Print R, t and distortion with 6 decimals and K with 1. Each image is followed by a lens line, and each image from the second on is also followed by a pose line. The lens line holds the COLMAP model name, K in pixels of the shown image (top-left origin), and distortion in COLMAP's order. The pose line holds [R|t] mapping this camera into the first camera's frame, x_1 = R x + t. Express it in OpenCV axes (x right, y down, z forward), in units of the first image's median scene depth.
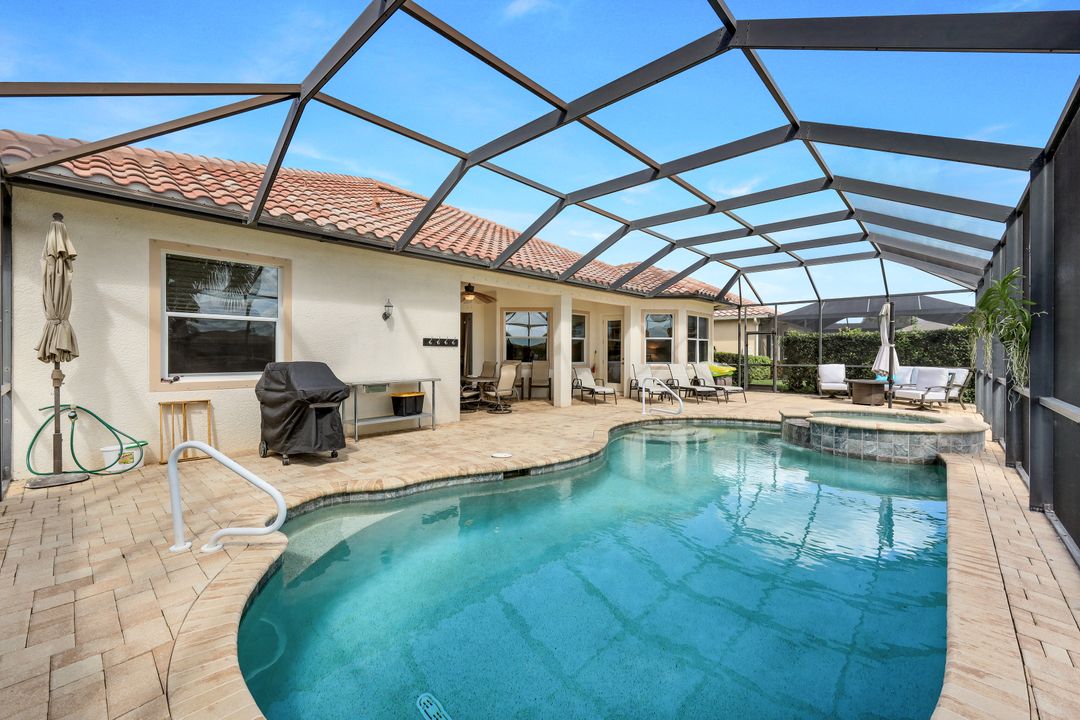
lens RADIAL K [[437.6, 0, 538.8], [0, 437.6, 351.8], [0, 0, 1]] dist [-0.001612, -0.000073]
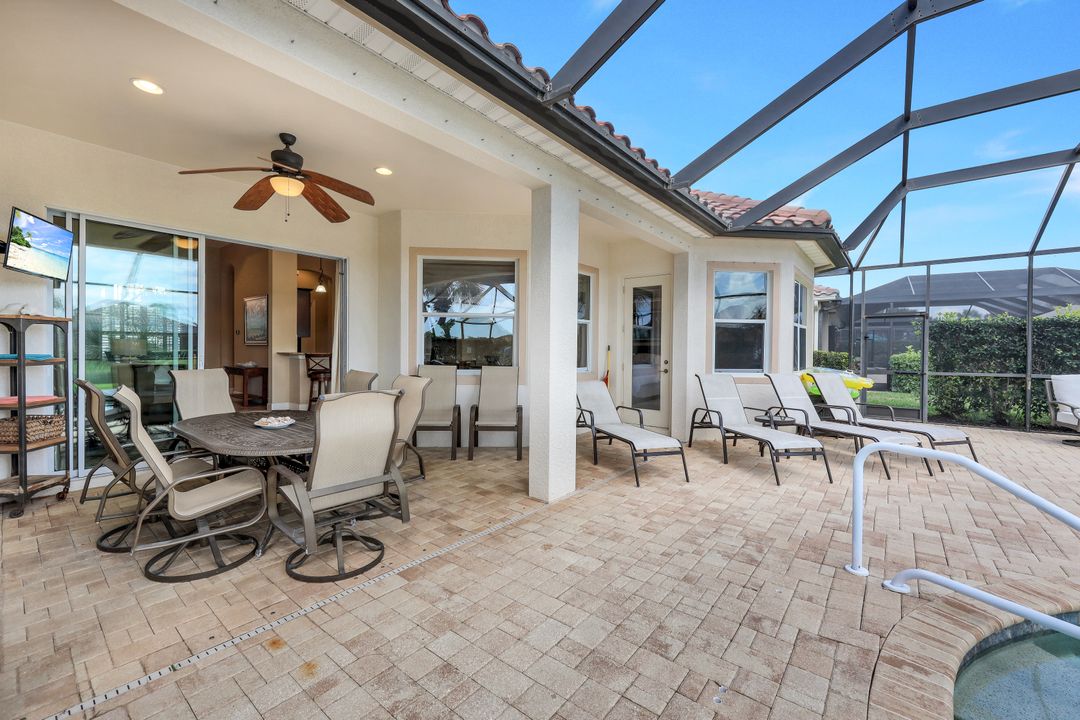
lens RADIAL K [[436.0, 0, 539.6], [0, 436.0, 358.3], [0, 0, 1]] dist [0.002678, 0.000403]
pose [[0.998017, 0.003656, 0.062837, 0.016918], [-0.005115, 0.999721, 0.023064, 0.001805], [-0.062735, -0.023339, 0.997757, 0.552280]]
